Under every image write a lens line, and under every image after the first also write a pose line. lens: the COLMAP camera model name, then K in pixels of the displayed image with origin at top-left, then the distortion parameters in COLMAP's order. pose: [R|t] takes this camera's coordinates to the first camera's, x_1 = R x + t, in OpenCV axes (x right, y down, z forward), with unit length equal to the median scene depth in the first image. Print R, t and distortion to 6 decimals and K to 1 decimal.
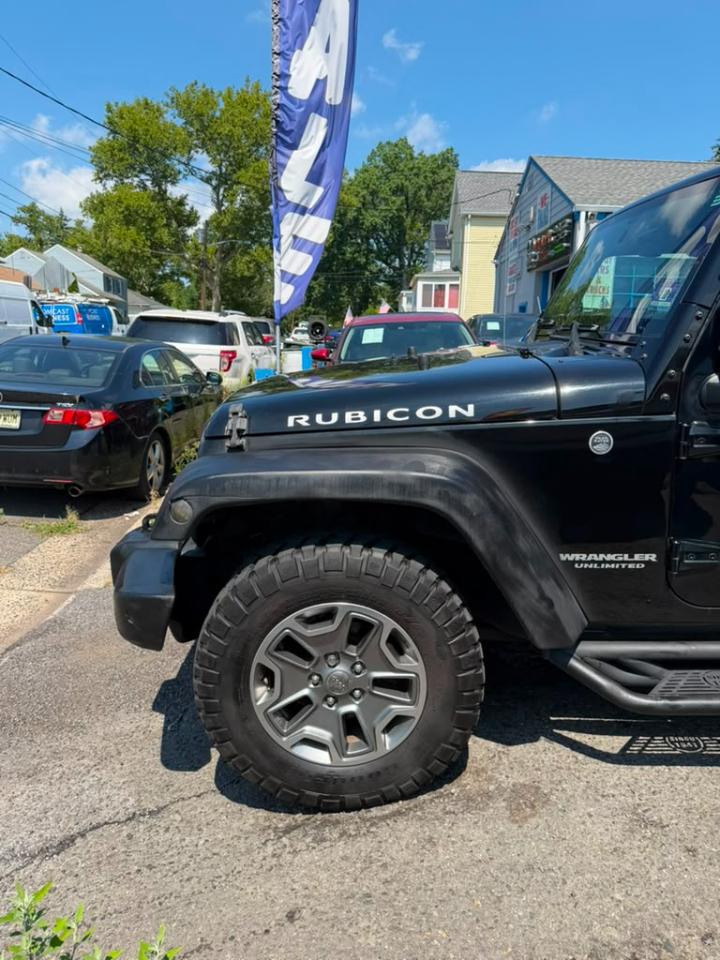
lens RADIAL K [[688.4, 0, 352.2], [0, 688.4, 477.1], [0, 0, 1]] dist [0.043649, -0.053447]
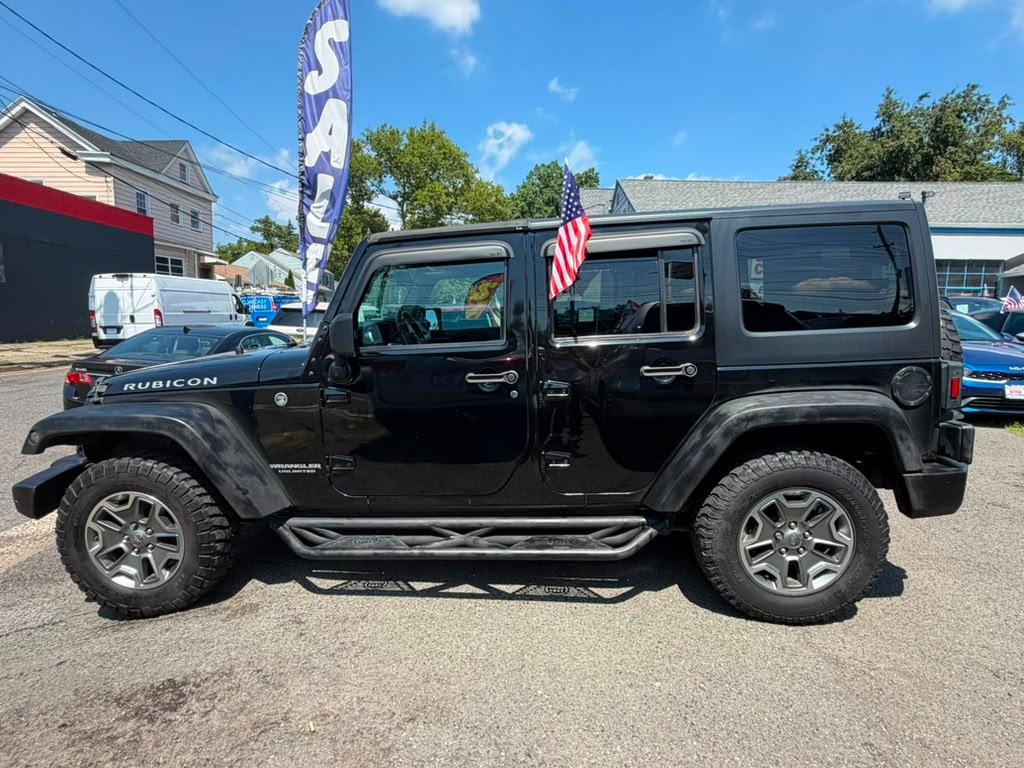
lens RADIAL K [[569.9, 0, 504.6], [0, 569.9, 390.4], [0, 0, 1]] dist [0.002500, 0.000454]
pose [[0.999152, -0.002776, -0.041073, 0.854869], [-0.000134, 0.997499, -0.070683, 0.025727], [0.041166, 0.070629, 0.996653, -0.359855]]
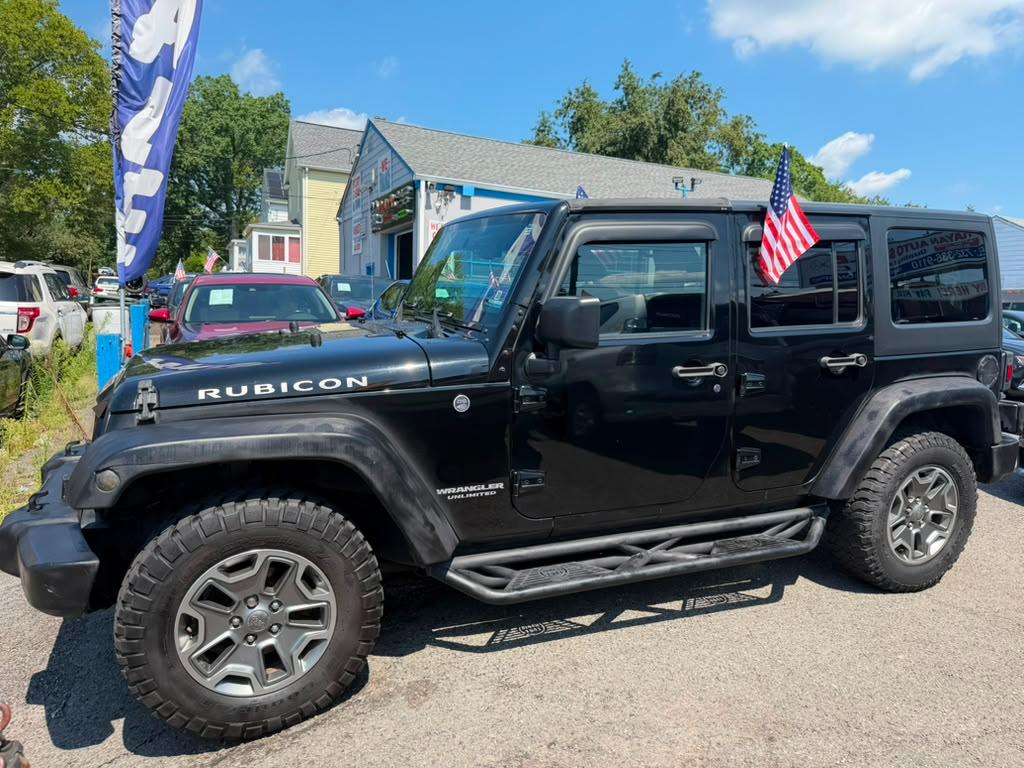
lens RADIAL K [[734.3, 0, 519.1], [0, 734.3, 385.6], [0, 0, 1]] dist [0.043649, -0.053447]
pose [[0.904669, -0.029150, 0.425116, -0.125644], [0.060563, 0.996325, -0.060563, 0.008195], [-0.421789, 0.080535, 0.903110, -0.293742]]
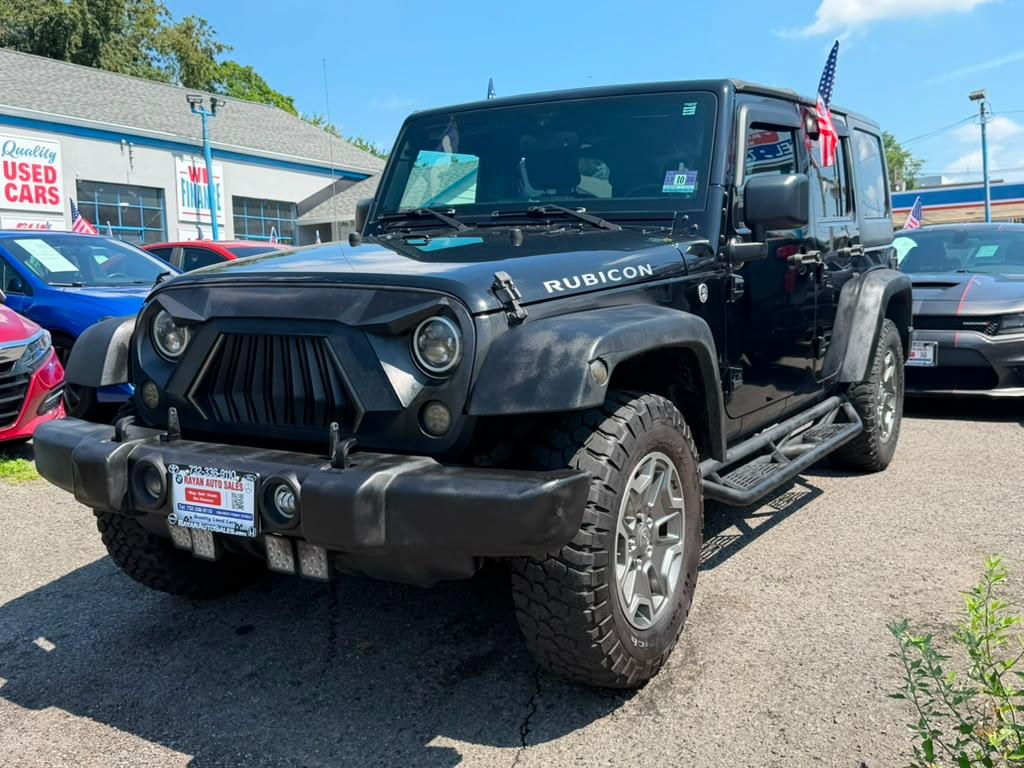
lens RADIAL K [[1060.9, 0, 503.2], [0, 1060.9, 383.7], [0, 0, 1]] dist [0.030281, 0.000000]
pose [[0.479044, -0.100379, 0.872033, -1.292275], [0.204302, 0.978908, 0.000450, 0.031042], [-0.853685, 0.177943, 0.489448, 0.348376]]
